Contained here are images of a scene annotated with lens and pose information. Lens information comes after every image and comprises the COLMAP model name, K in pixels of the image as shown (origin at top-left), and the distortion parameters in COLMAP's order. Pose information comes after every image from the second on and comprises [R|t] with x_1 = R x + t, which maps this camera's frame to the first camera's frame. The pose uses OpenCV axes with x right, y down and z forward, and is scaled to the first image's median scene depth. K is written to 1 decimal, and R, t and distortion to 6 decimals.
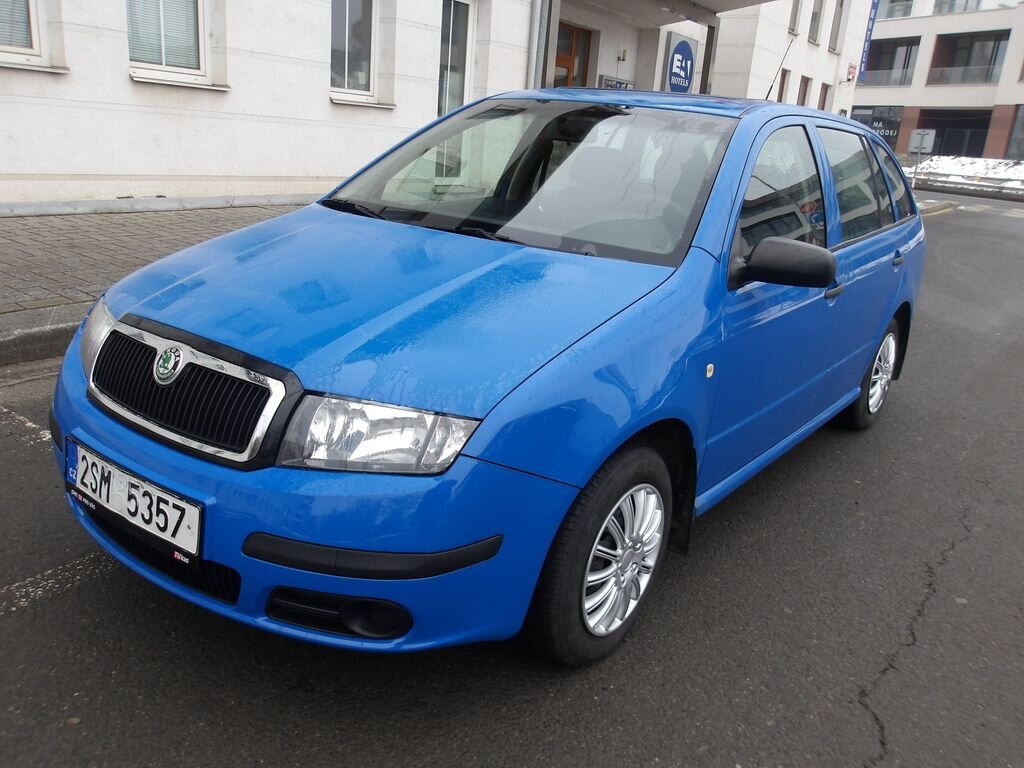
lens RADIAL K [[864.2, 0, 530.9], [0, 864.2, 381.8], [0, 0, 1]] dist [0.004755, 0.006300]
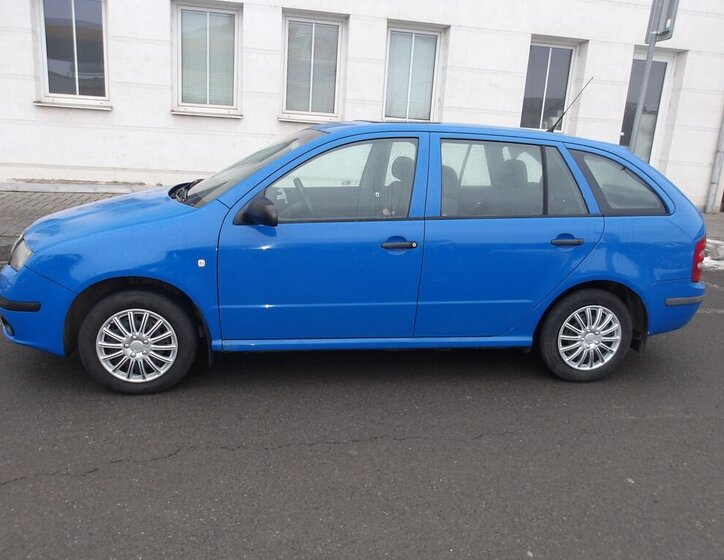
lens RADIAL K [[621.9, 0, 359.3], [0, 621.9, 281.5], [0, 0, 1]] dist [0.002491, 0.009080]
pose [[0.723338, 0.130675, -0.678017, 1.483580], [-0.196134, 0.980367, -0.020296, -0.012013], [0.662053, 0.147663, 0.734766, 0.275101]]
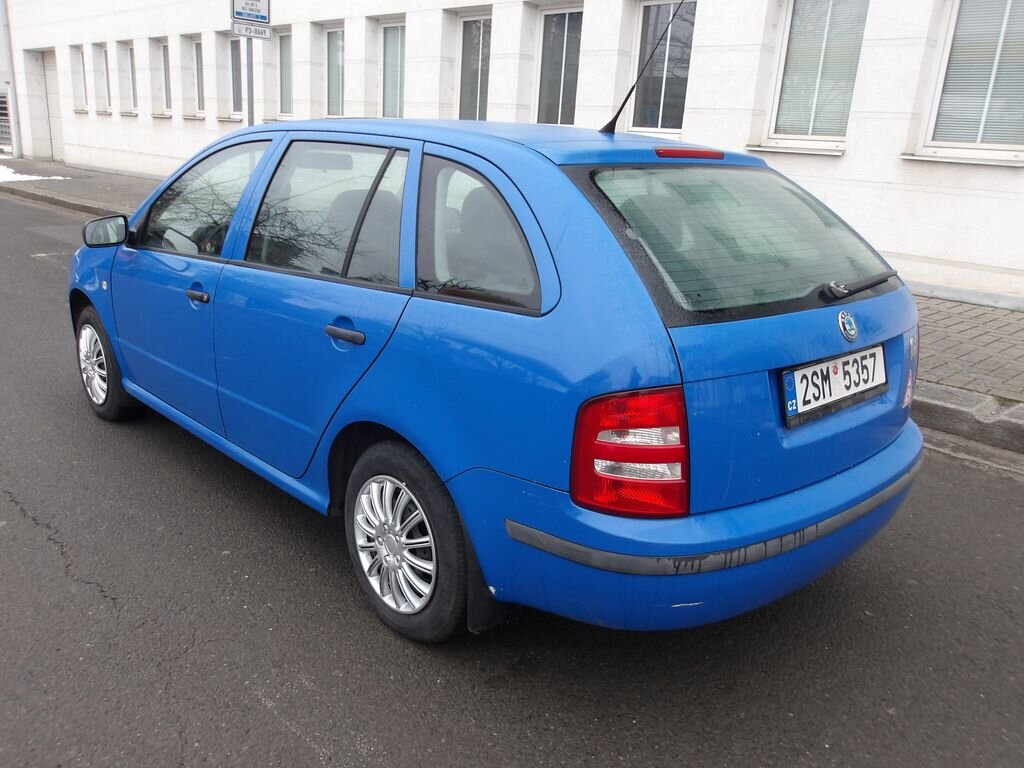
lens RADIAL K [[863.2, 0, 489.7], [0, 863.2, 396.9], [0, 0, 1]] dist [-0.010202, -0.005711]
pose [[-0.196804, 0.195553, -0.960743, 1.858653], [-0.337660, 0.906442, 0.253669, -0.539925], [0.920464, 0.374328, -0.112361, 2.158004]]
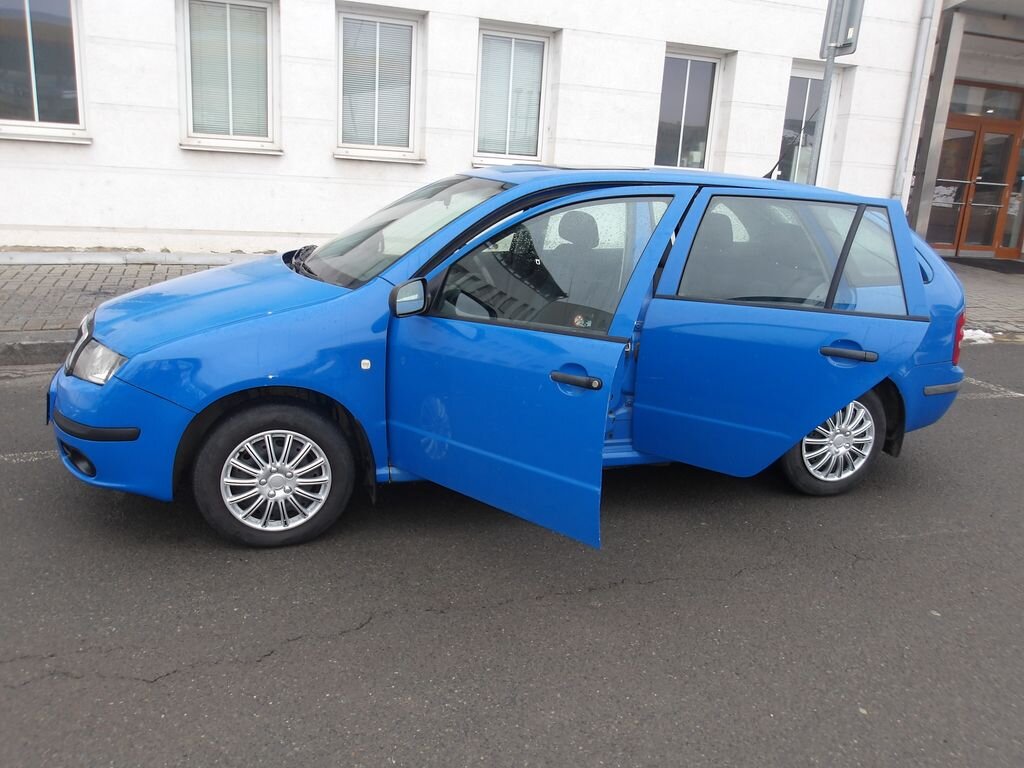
lens RADIAL K [[855.6, 0, 507.4], [0, 855.6, 385.7], [0, 0, 1]] dist [-0.004739, 0.016304]
pose [[0.812566, 0.110164, -0.572365, 1.268798], [-0.155143, 0.987430, -0.030199, 0.032285], [0.561843, 0.113337, 0.819443, 0.028810]]
